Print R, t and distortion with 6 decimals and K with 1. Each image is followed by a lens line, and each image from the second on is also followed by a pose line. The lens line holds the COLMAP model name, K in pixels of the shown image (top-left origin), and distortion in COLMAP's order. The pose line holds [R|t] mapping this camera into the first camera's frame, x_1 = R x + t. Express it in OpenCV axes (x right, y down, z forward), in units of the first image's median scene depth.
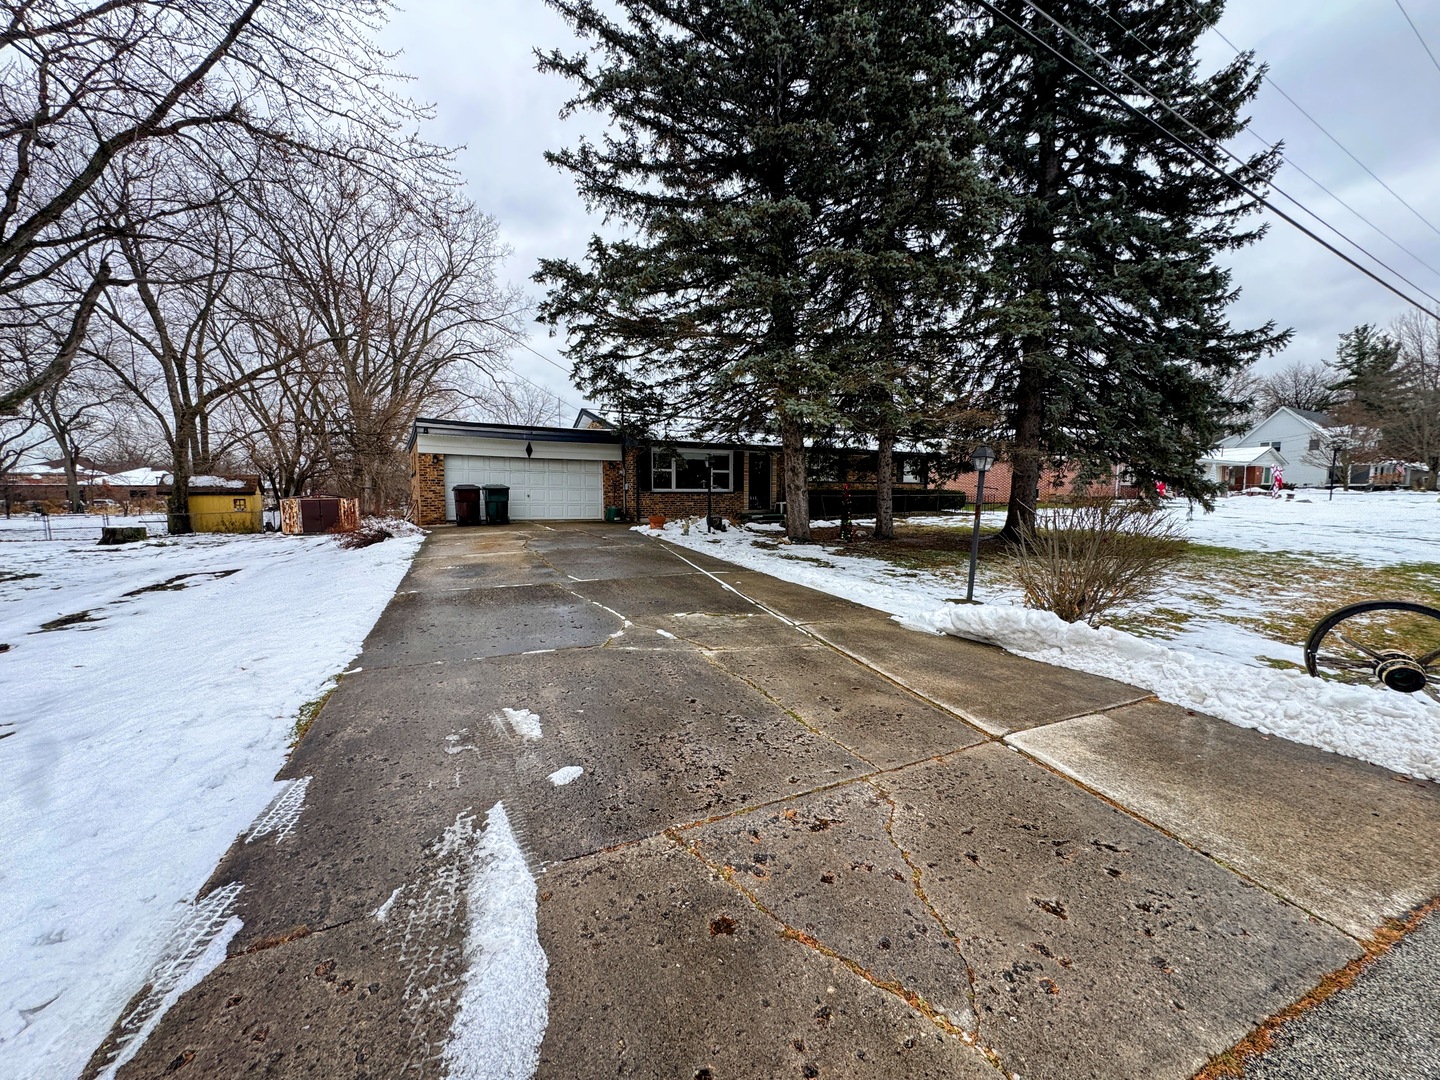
lens RADIAL K [[573.8, 0, 720.8], [0, 573.8, 538.8], [0, 0, 1]] dist [-0.001958, 0.001172]
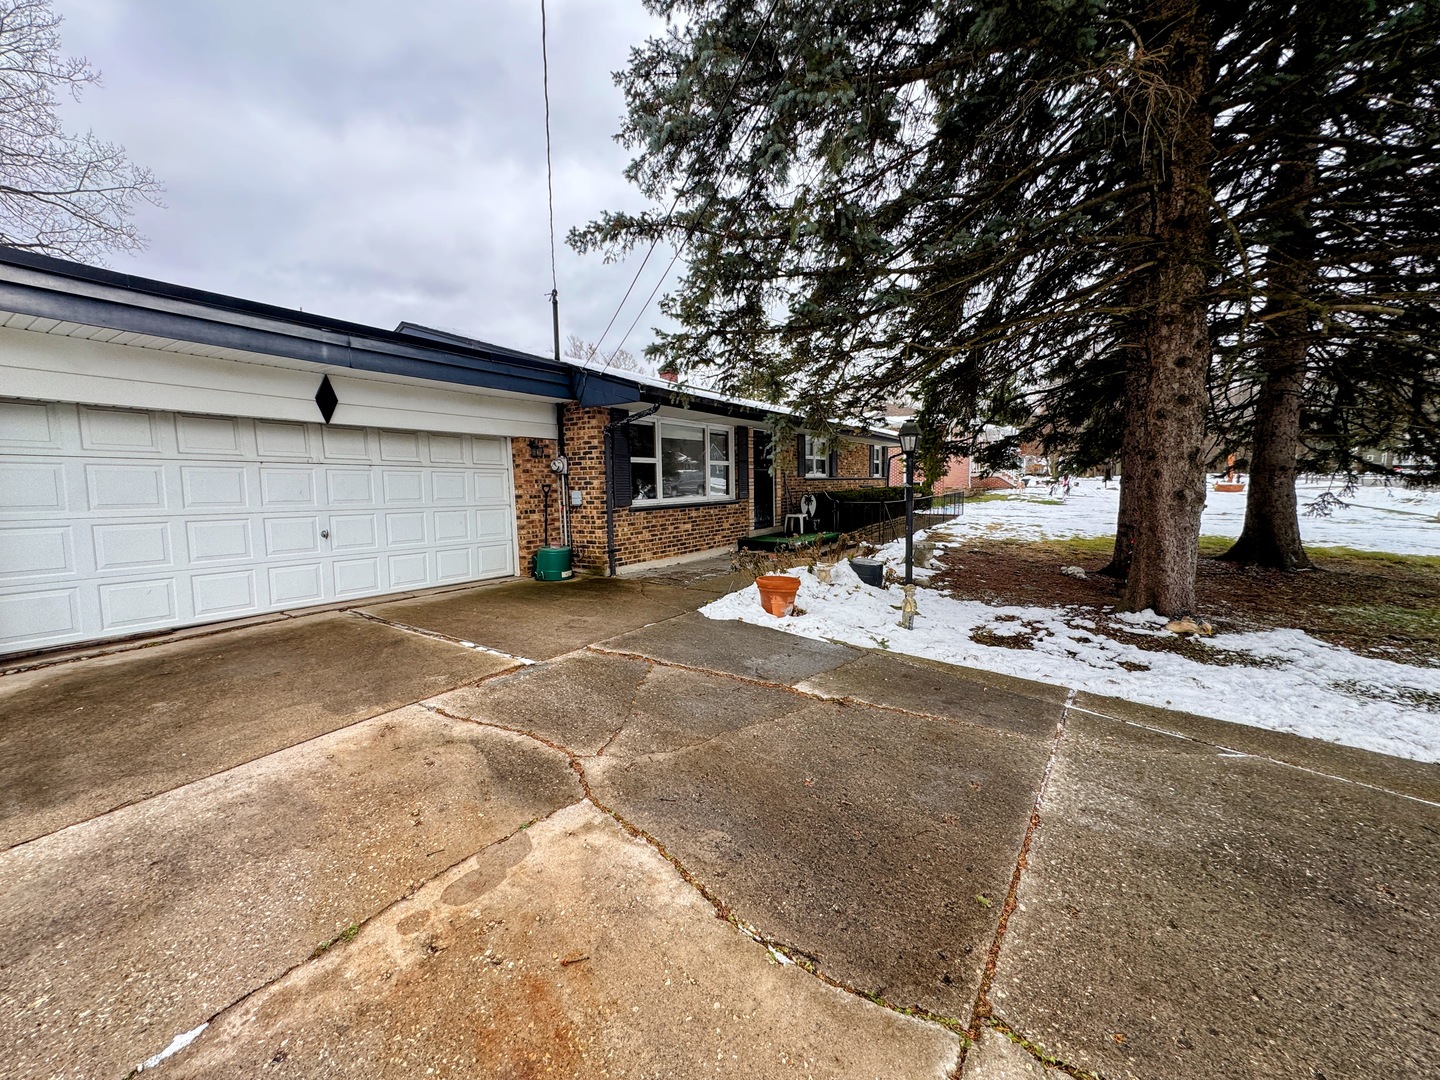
lens RADIAL K [[573.8, 0, 717.6], [0, 573.8, 539.1], [0, 0, 1]] dist [-0.001958, 0.001172]
pose [[0.894786, -0.059153, 0.442559, -0.257718], [0.043559, 0.998022, 0.045326, -0.075241], [-0.444365, -0.021280, 0.895593, 0.564216]]
